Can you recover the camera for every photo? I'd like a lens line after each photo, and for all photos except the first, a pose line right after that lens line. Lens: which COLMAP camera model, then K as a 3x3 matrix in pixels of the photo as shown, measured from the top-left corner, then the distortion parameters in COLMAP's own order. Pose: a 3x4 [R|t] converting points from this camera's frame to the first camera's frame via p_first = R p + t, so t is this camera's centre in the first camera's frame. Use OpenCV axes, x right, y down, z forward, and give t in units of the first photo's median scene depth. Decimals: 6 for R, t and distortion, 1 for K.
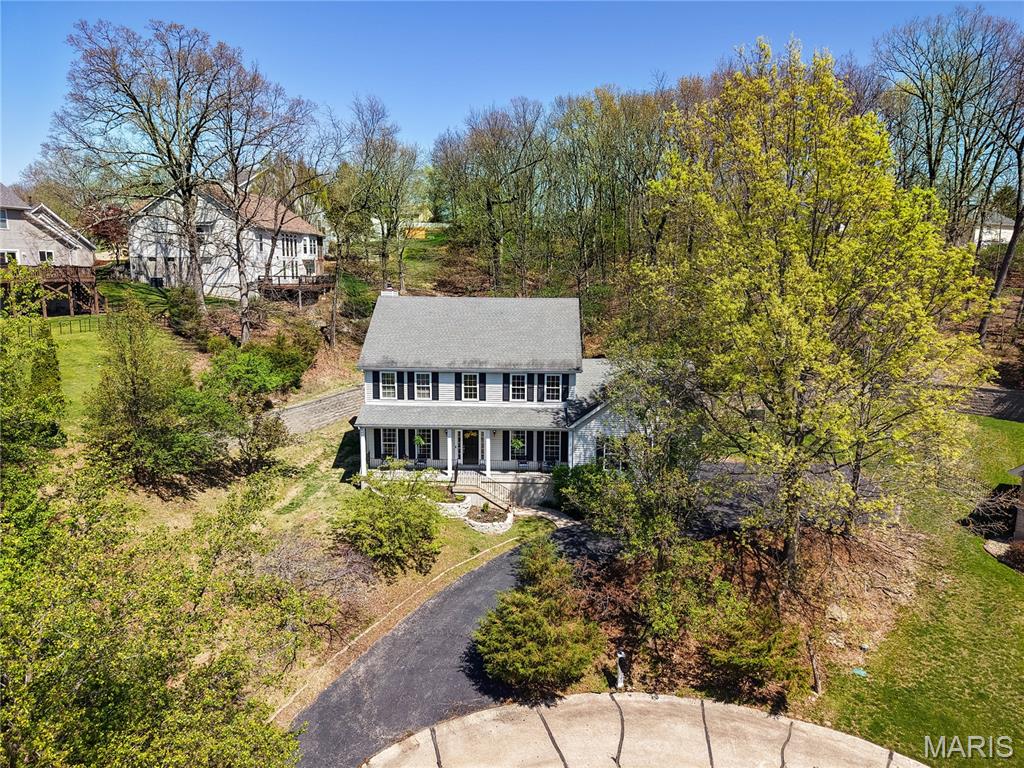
lens RADIAL K [[685.0, 0, 520.8], [0, 685.0, 383.1], [0, 0, 1]] dist [-0.007094, -0.014906]
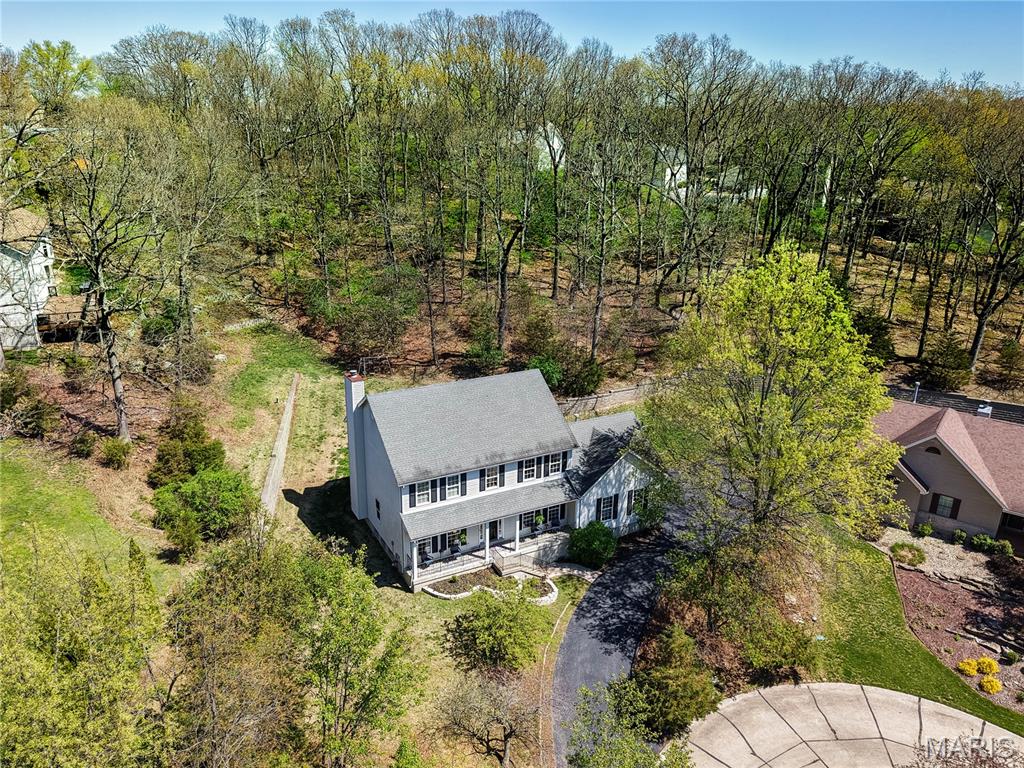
lens RADIAL K [[726.7, 0, 517.1], [0, 726.7, 388.6], [0, 0, 1]] dist [-0.039894, 0.001072]
pose [[0.864721, -0.154789, 0.477805, -0.580385], [0.063675, 0.977435, 0.201411, -0.370965], [-0.498199, -0.143740, 0.855065, -0.003793]]
